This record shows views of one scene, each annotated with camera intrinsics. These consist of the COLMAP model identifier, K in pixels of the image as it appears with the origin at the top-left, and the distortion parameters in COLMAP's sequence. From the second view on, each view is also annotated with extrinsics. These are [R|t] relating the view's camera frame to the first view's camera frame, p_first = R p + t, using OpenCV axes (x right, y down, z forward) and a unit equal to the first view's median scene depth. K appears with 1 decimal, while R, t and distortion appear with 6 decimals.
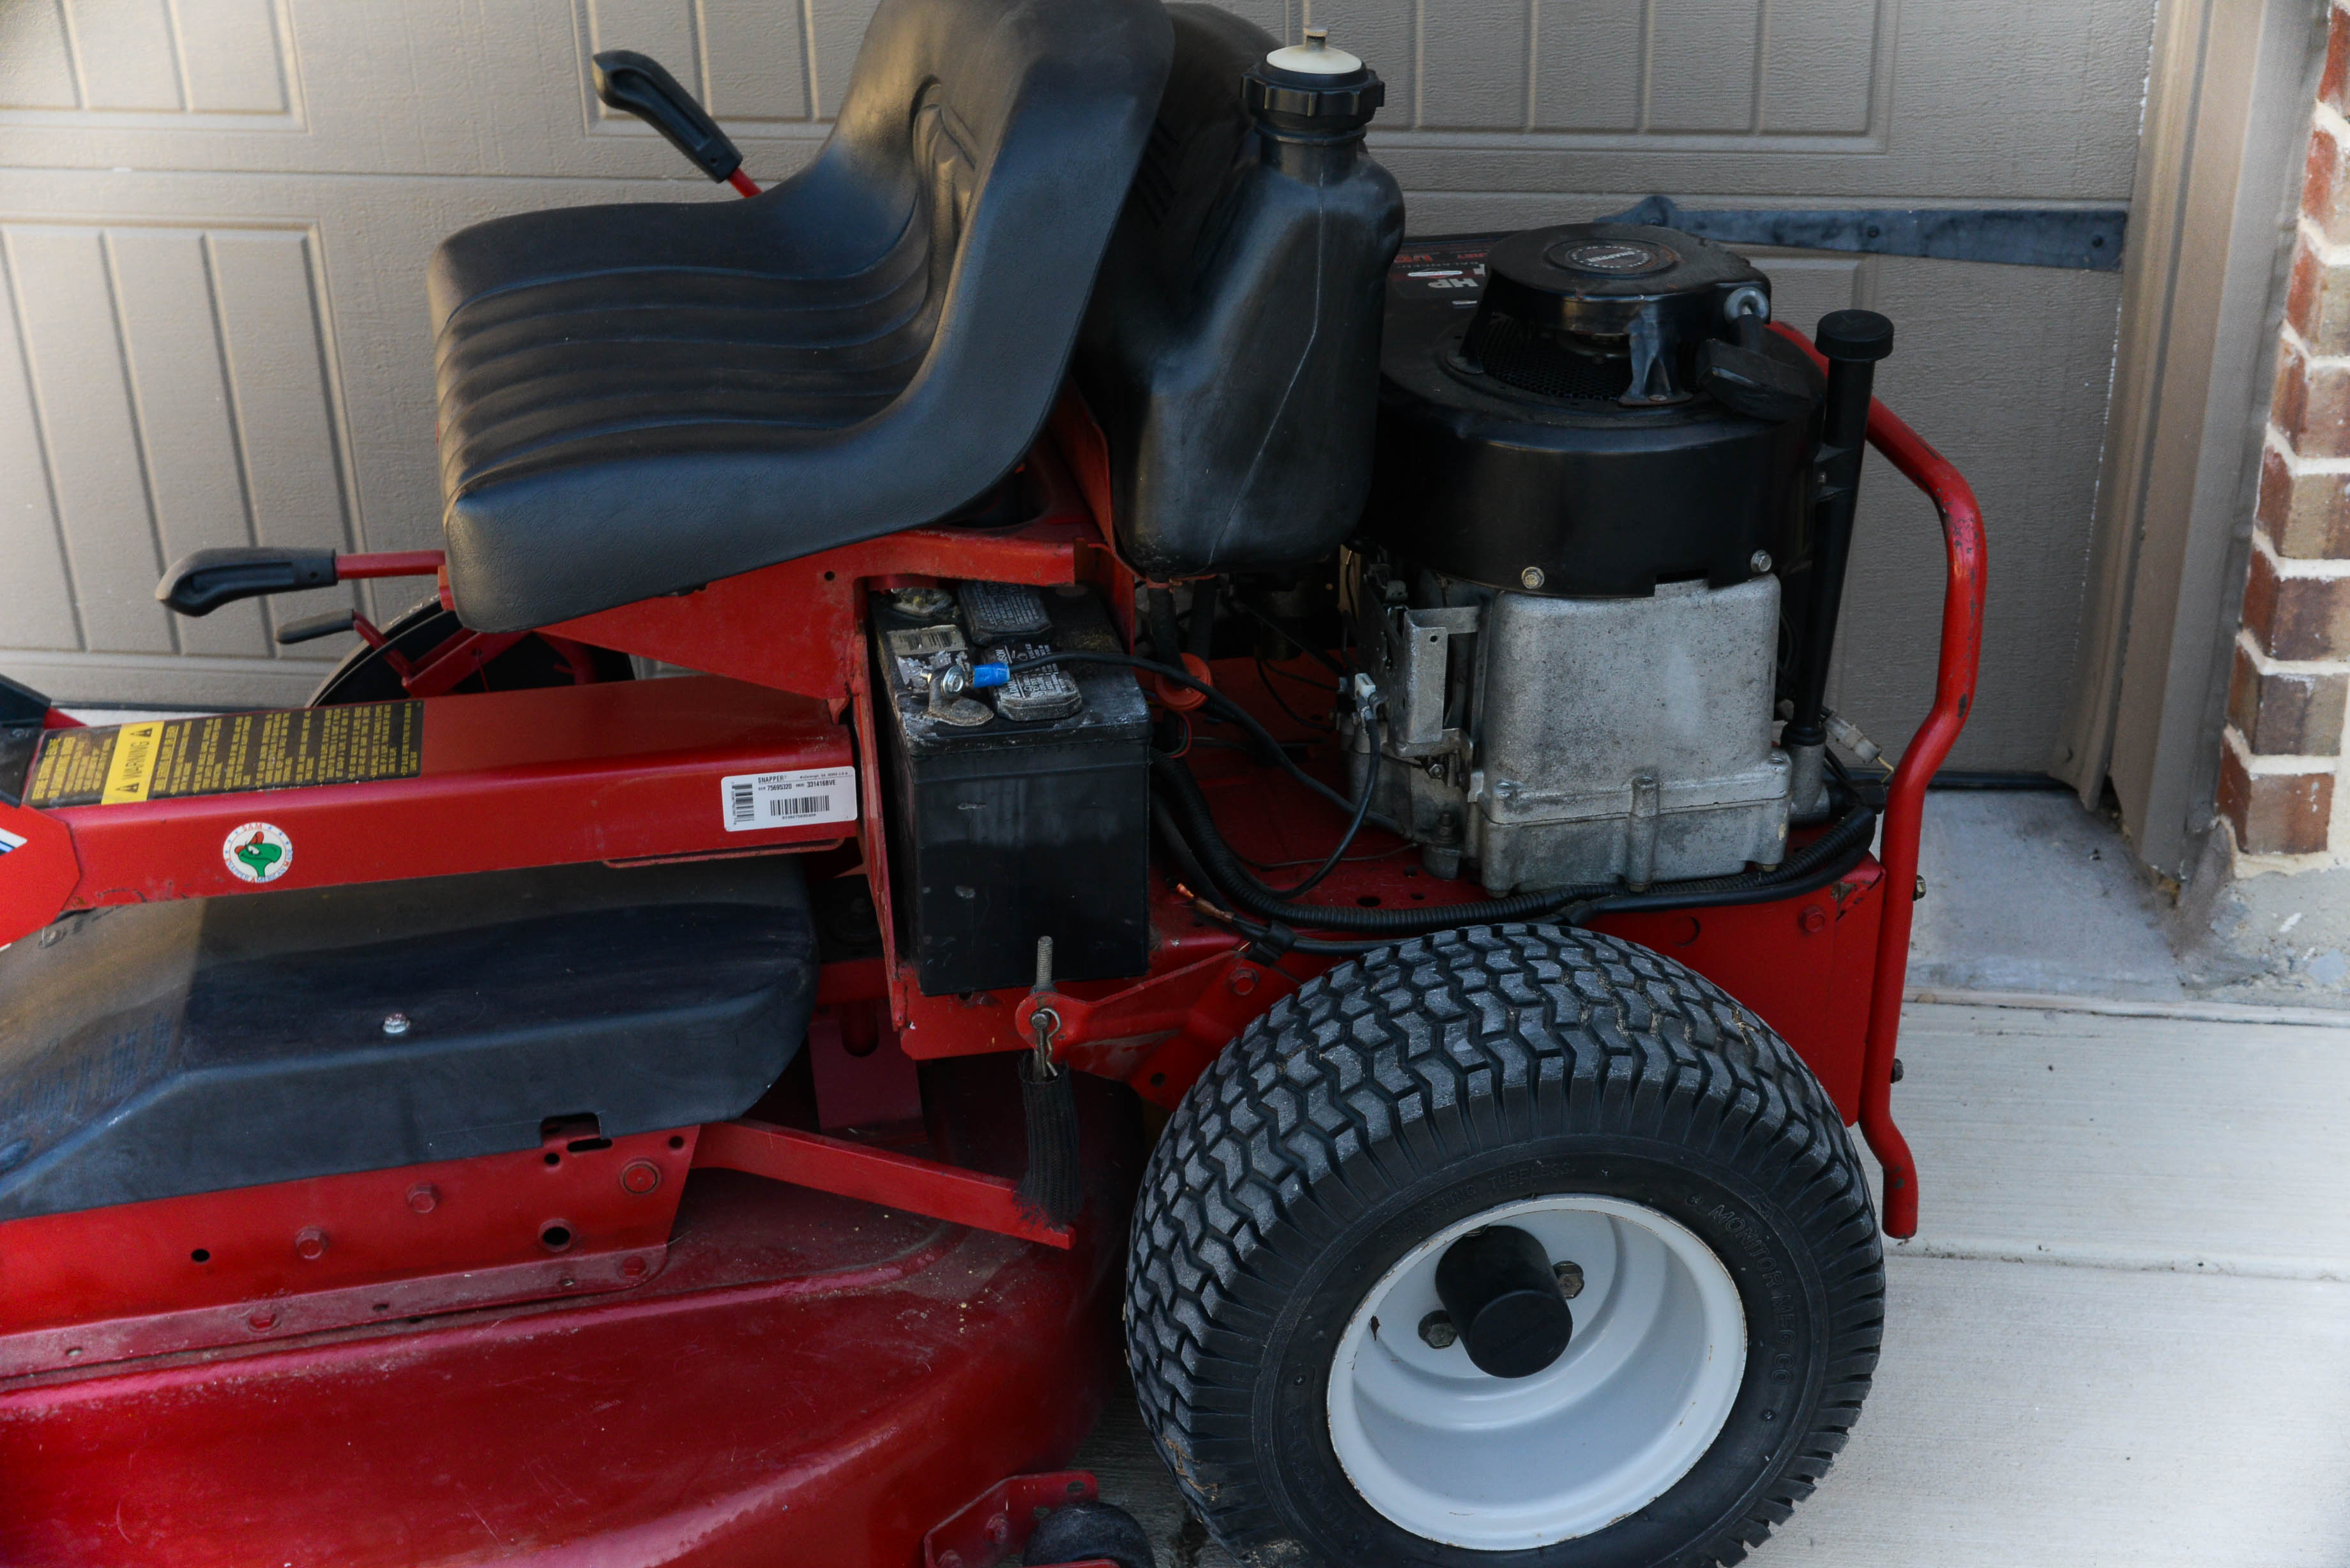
lens RADIAL K [[3051.6, 0, 1175.0], [0, 3051.6, 784.0], [0, 0, 1]] dist [0.012822, 0.092930]
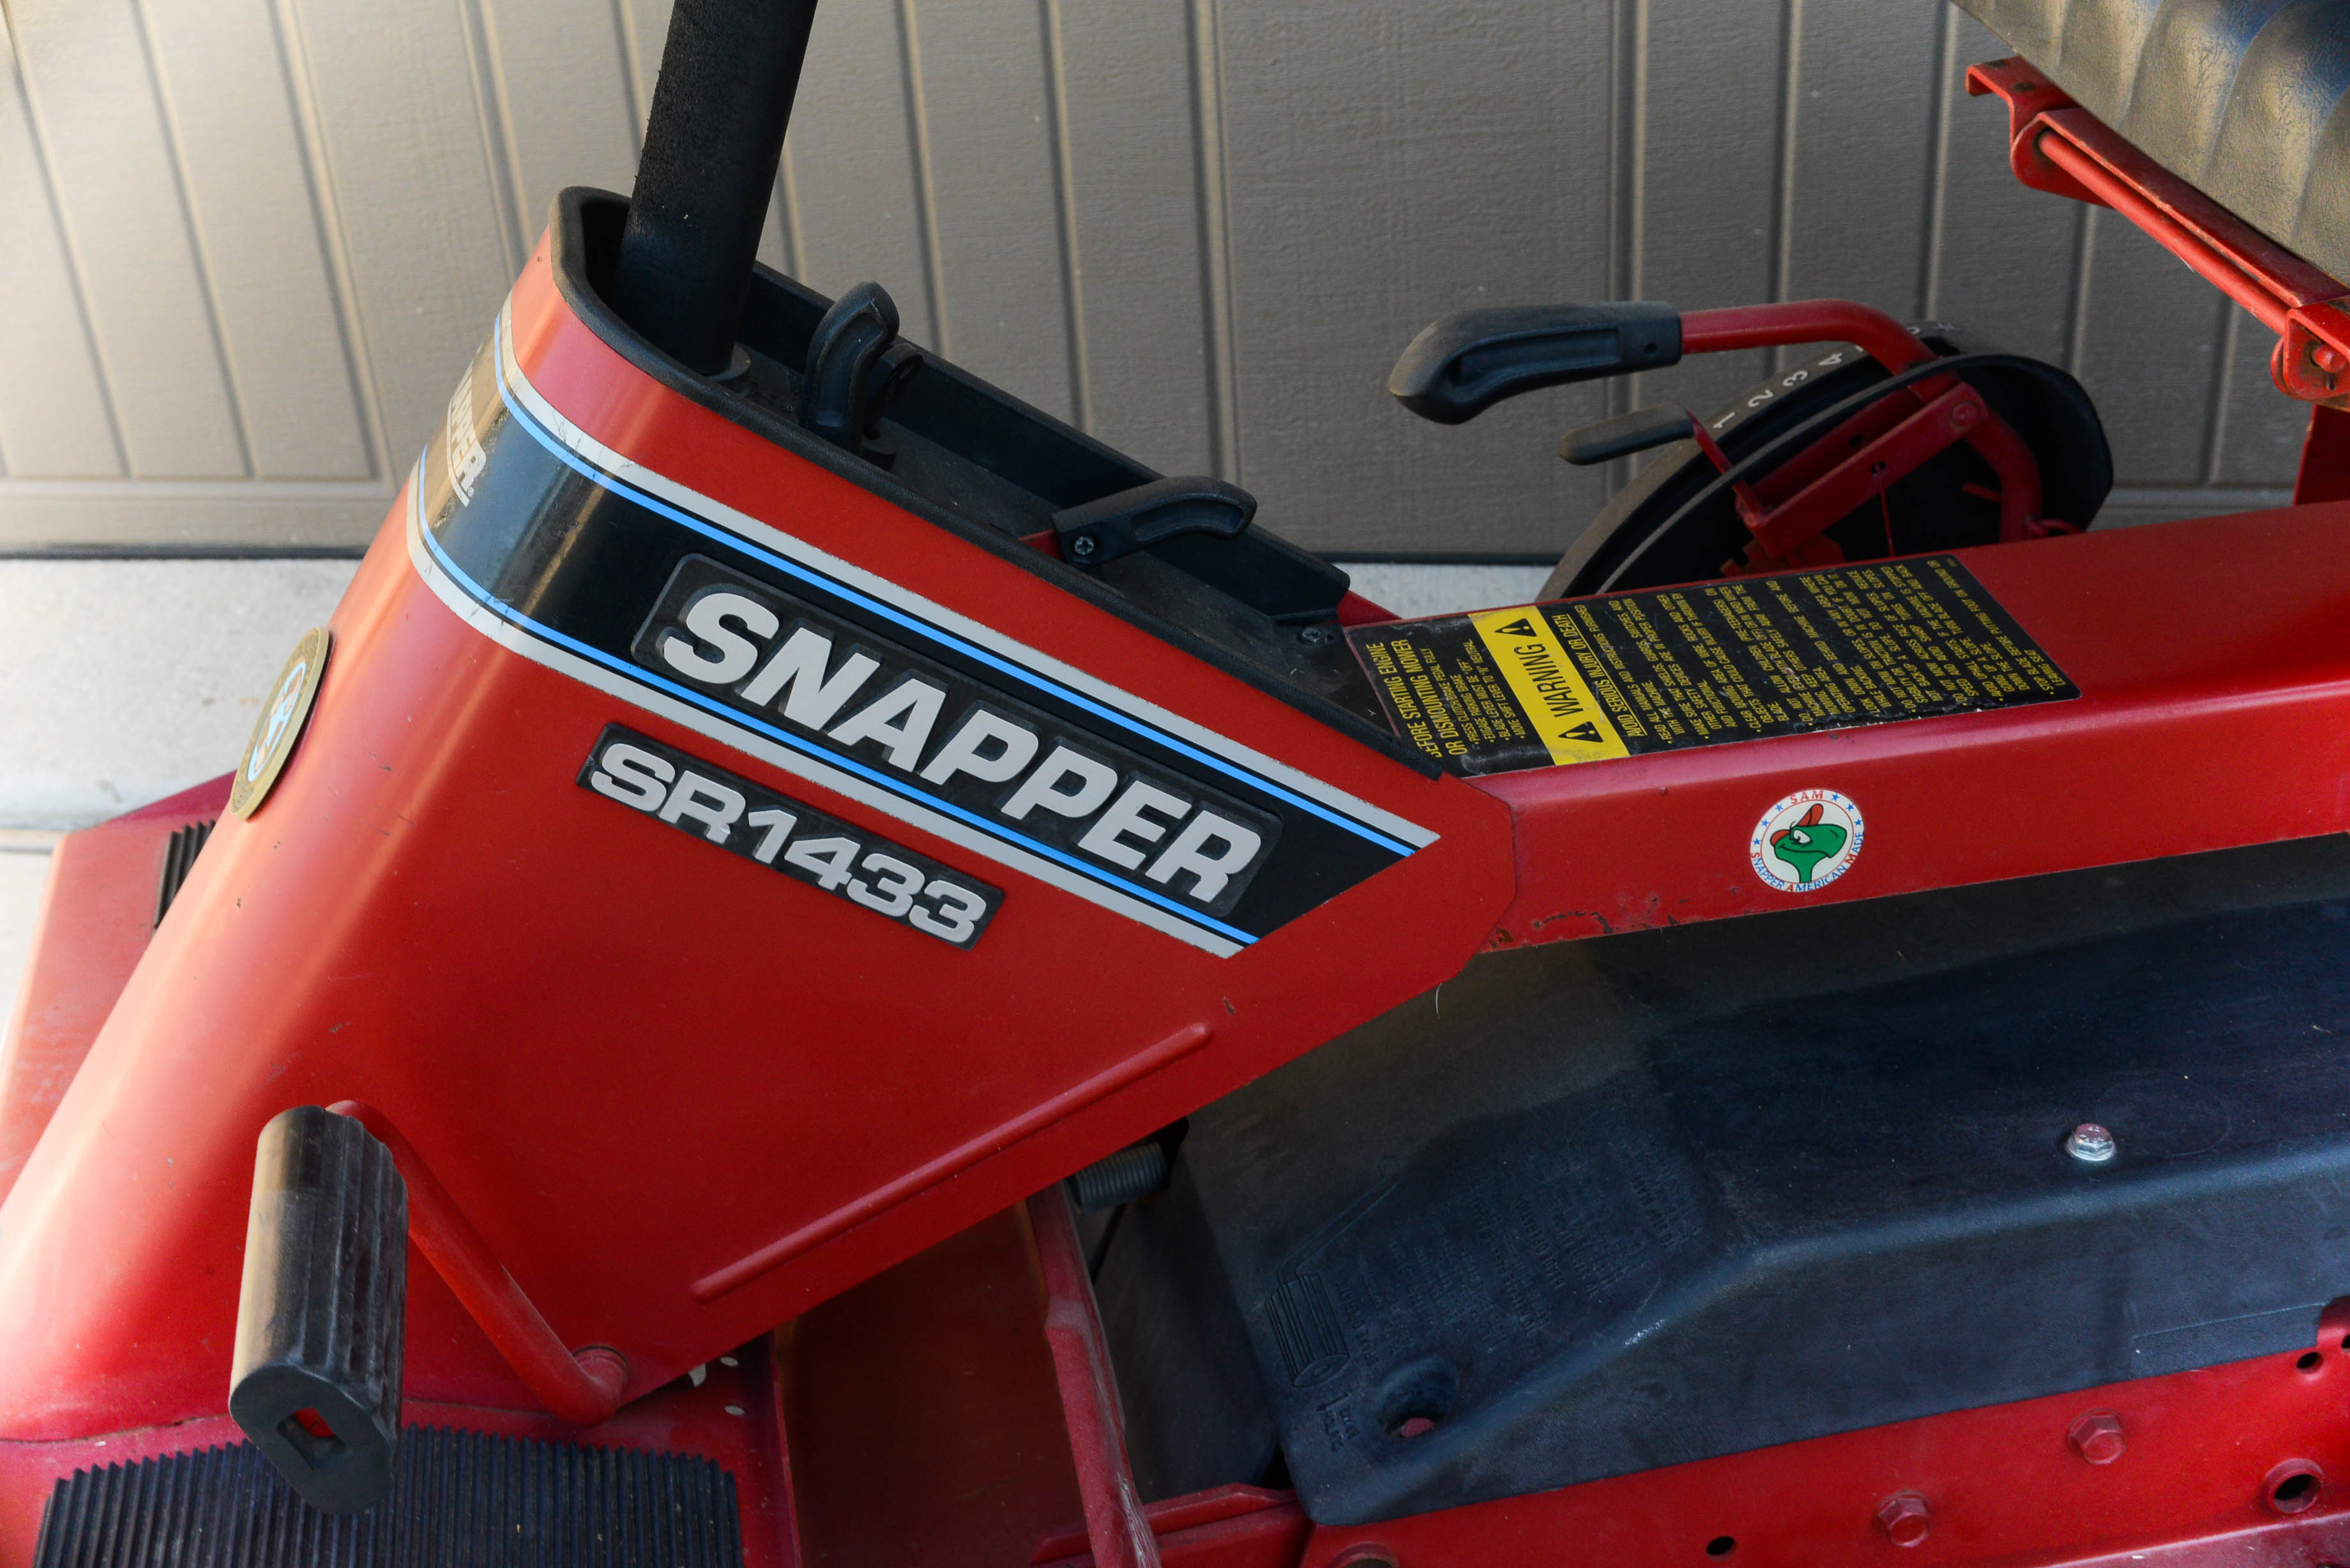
lens RADIAL K [[3051.6, 0, 1175.0], [0, 3051.6, 784.0], [0, 0, 1]] dist [0.012822, 0.092930]
pose [[0.998977, -0.029305, -0.034439, -0.394597], [0.031577, 0.997226, 0.067396, -0.029265], [0.032369, -0.068415, 0.997132, 0.436111]]
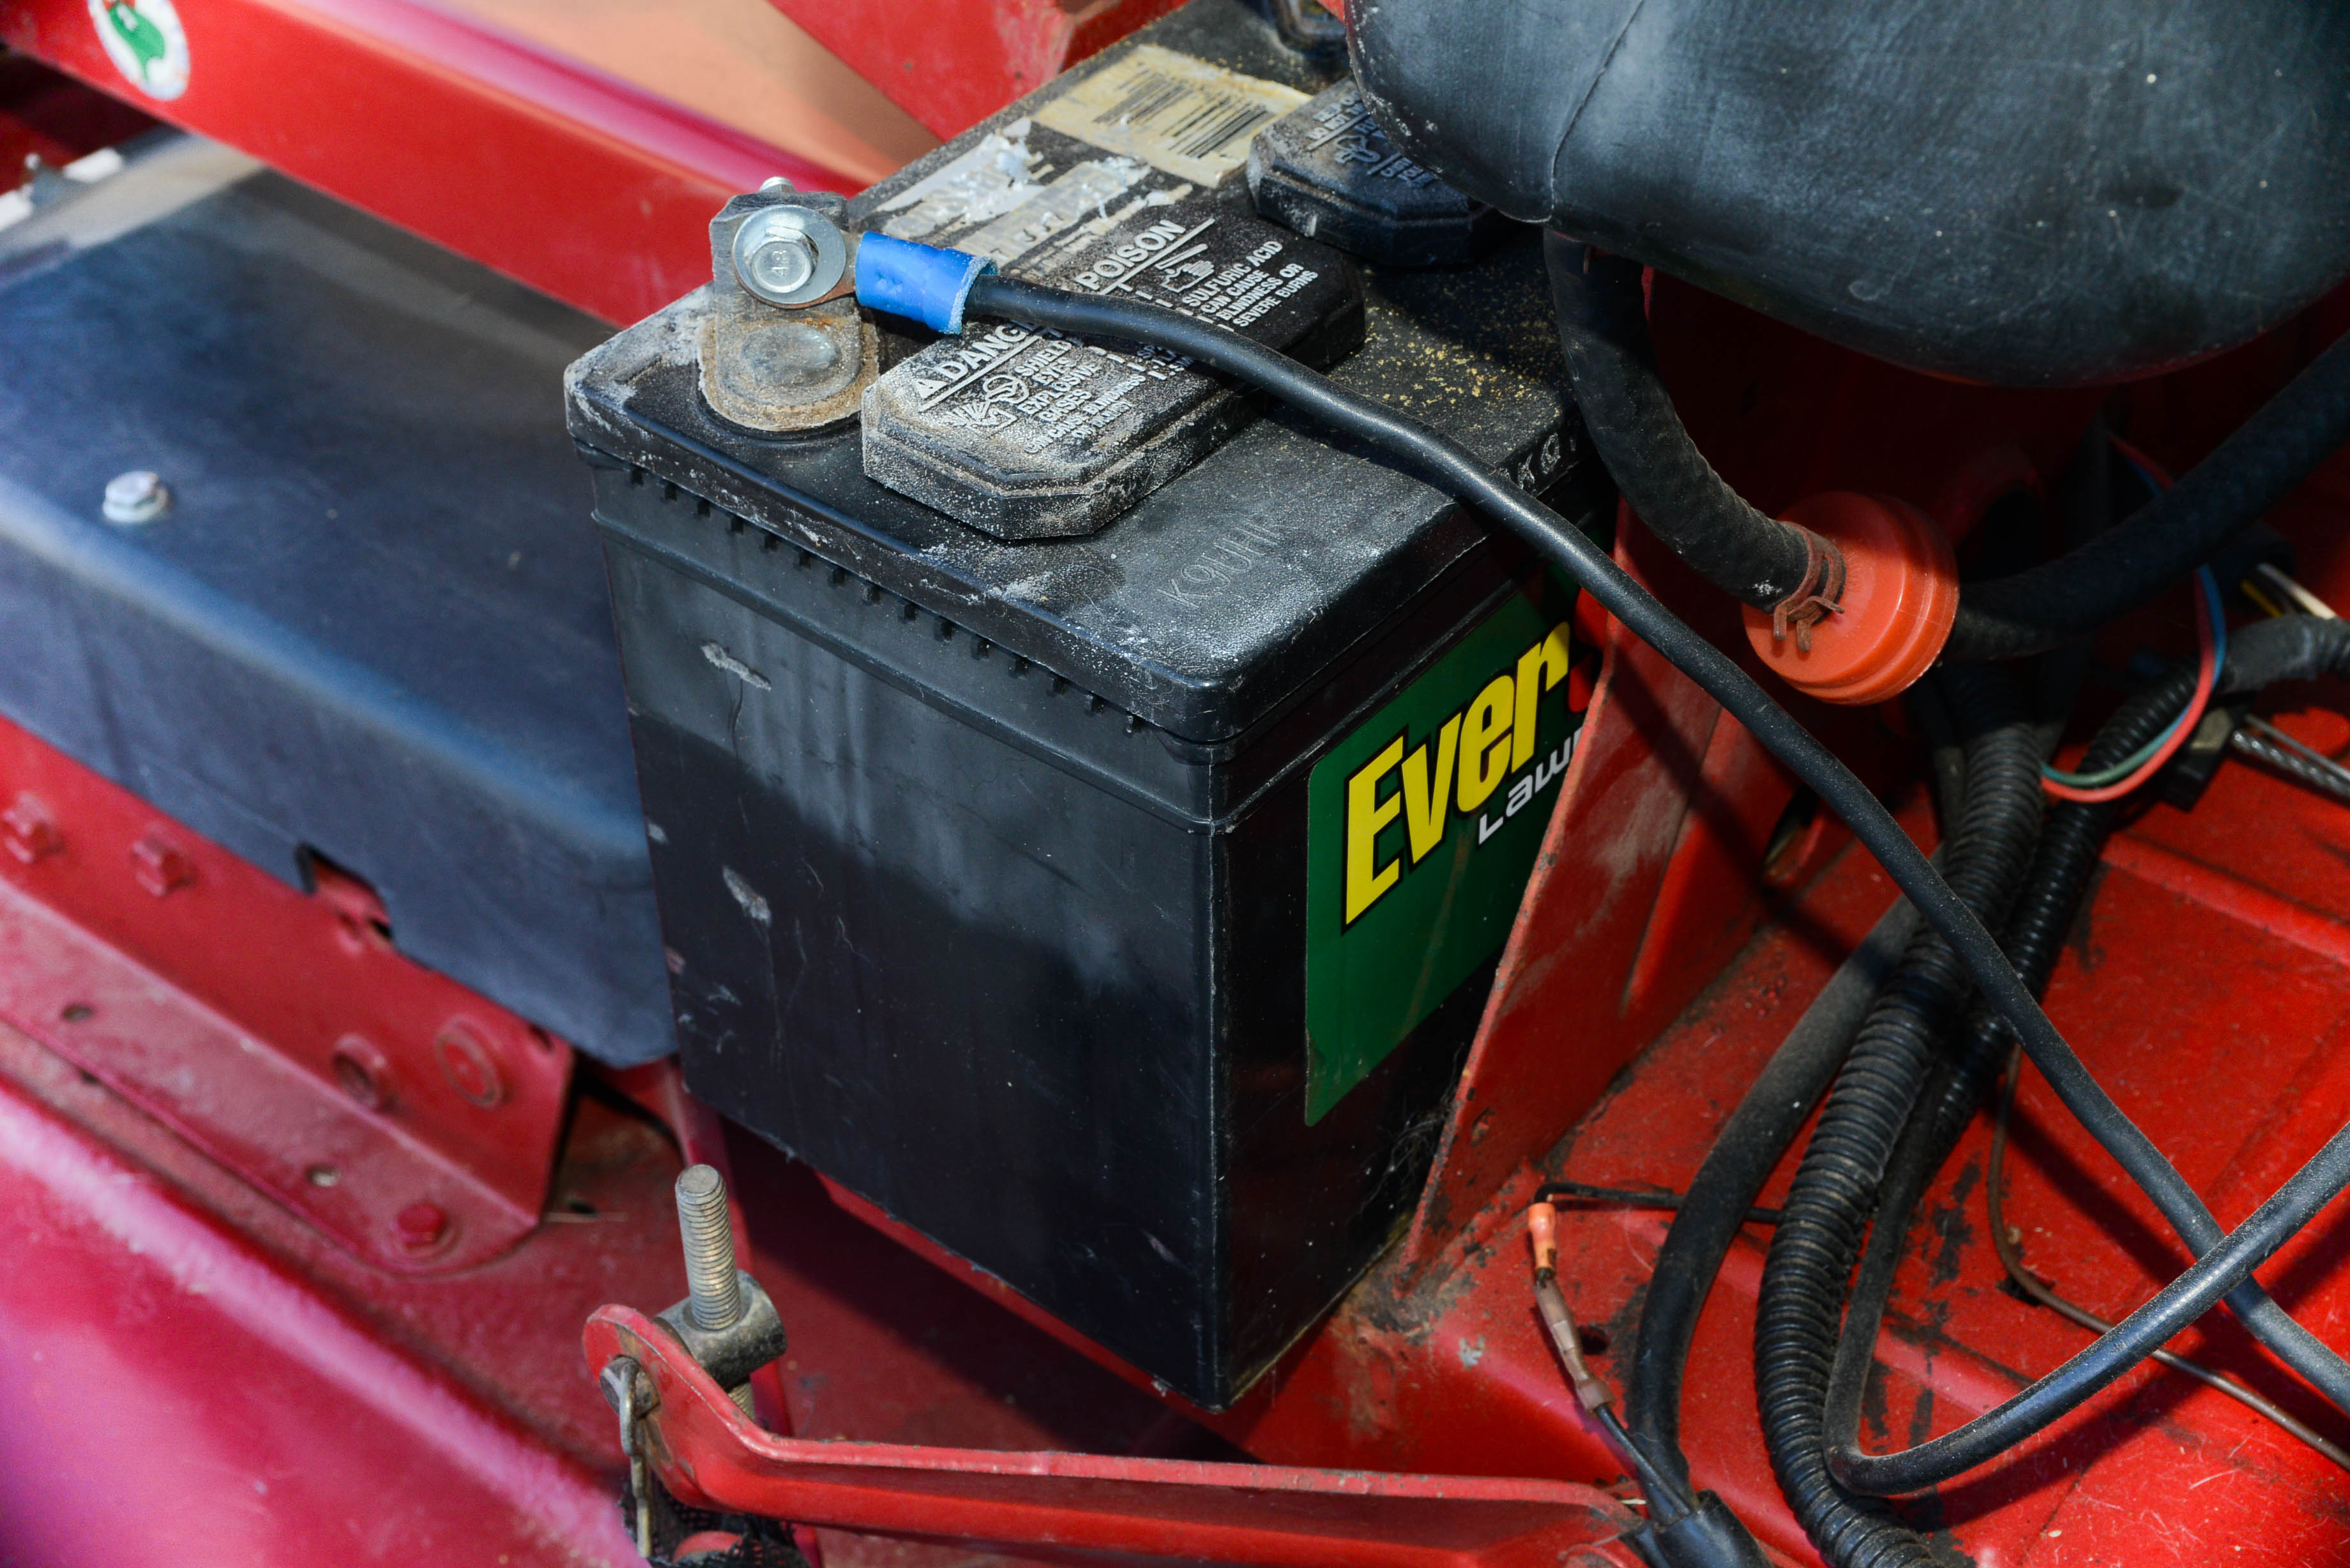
lens RADIAL K [[3337.8, 0, 1175.0], [0, 3337.8, 784.0], [0, 0, 1]] dist [0.032372, 0.116473]
pose [[0.651926, 0.478716, -0.588067, 0.148587], [-0.331042, 0.877397, 0.347255, -0.103081], [0.682205, -0.031710, 0.730473, 0.733440]]
